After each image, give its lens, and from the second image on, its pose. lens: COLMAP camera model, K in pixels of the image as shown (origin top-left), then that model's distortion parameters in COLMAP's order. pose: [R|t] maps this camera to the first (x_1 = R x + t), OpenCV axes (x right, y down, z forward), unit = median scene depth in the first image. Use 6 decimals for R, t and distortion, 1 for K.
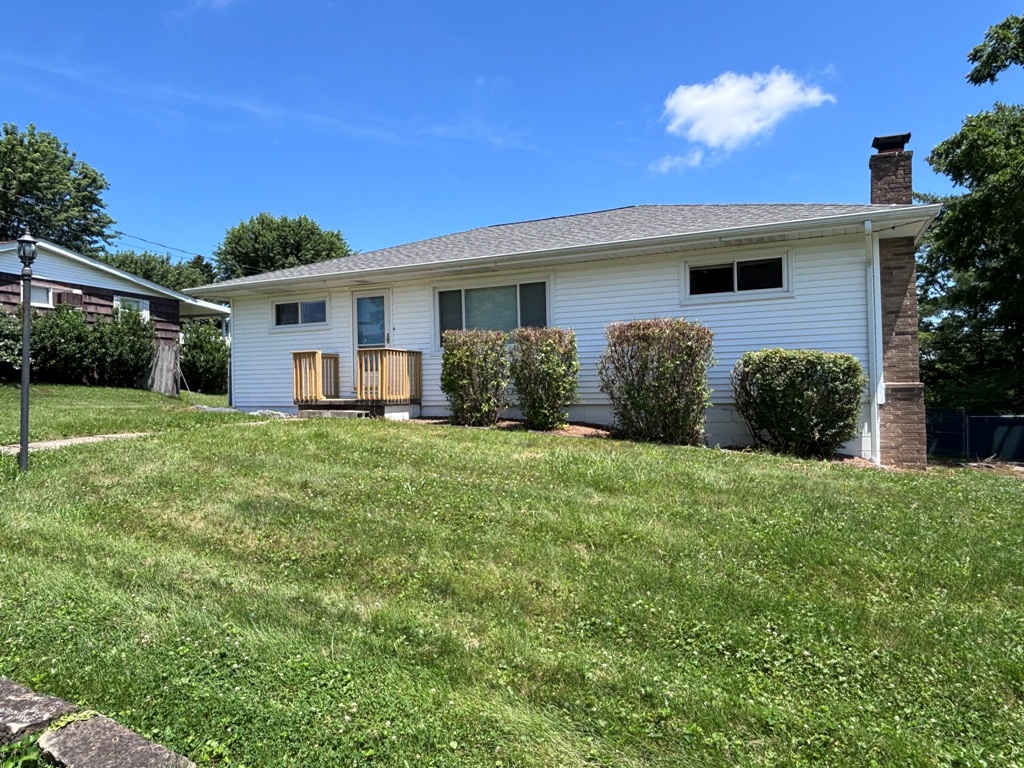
lens RADIAL K [[651.9, 0, 504.7], [0, 651.9, 376.1], [0, 0, 1]] dist [0.008251, -0.007663]
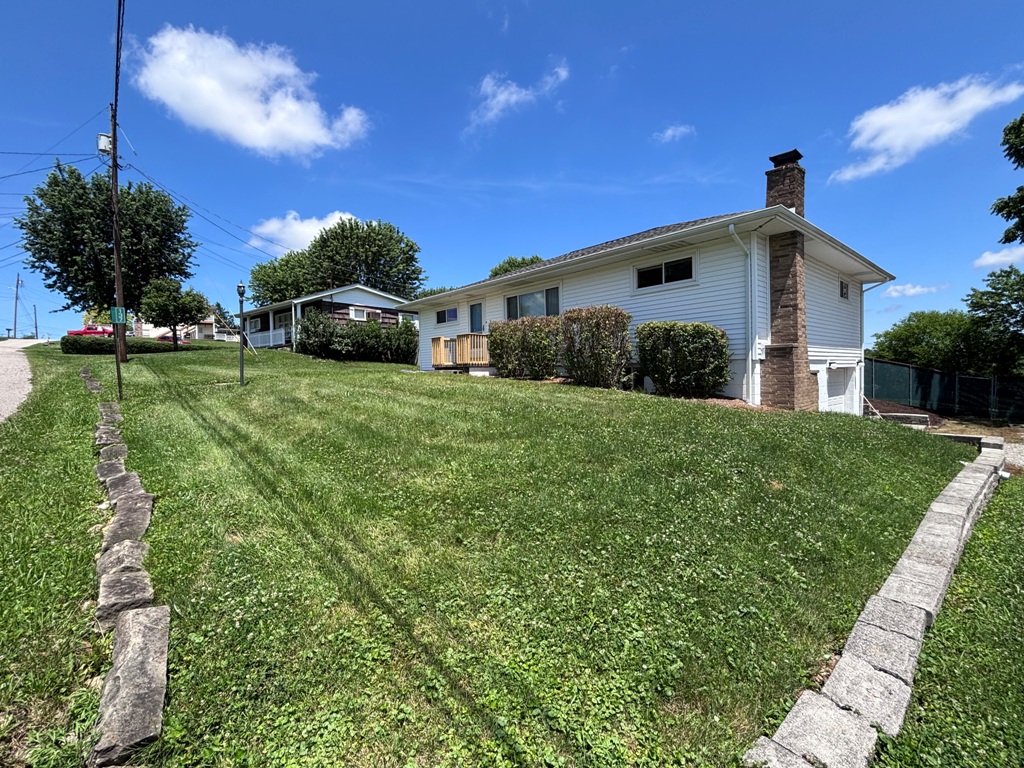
lens RADIAL K [[450.1, 0, 515.0], [0, 450.1, 386.1], [0, 0, 1]] dist [-0.010537, -0.001650]
pose [[0.920058, 0.010912, -0.391629, 0.366730], [0.010947, 0.998506, 0.053539, 0.031696], [0.391628, -0.053546, 0.918564, -0.035980]]
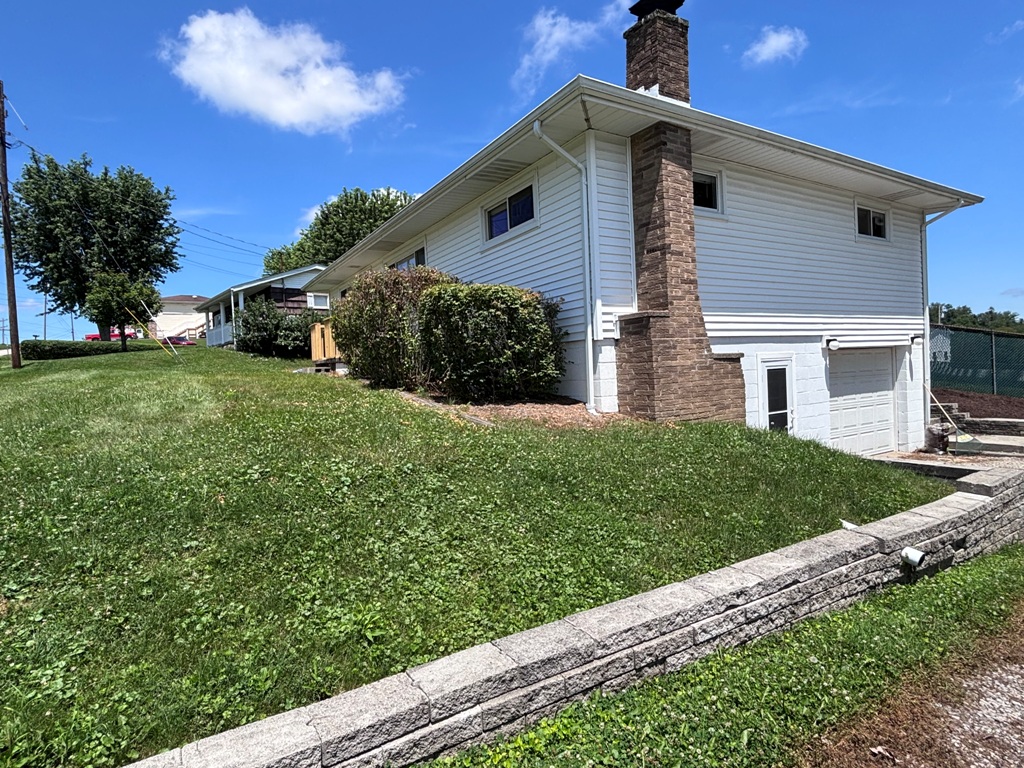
lens RADIAL K [[543.8, 0, 512.0], [0, 543.8, 383.8], [0, 0, 1]] dist [-0.007013, -0.003343]
pose [[0.840121, -0.007967, -0.542341, 0.649698], [0.042406, 0.997796, 0.051033, 0.044039], [0.540739, -0.065873, 0.838607, 0.272605]]
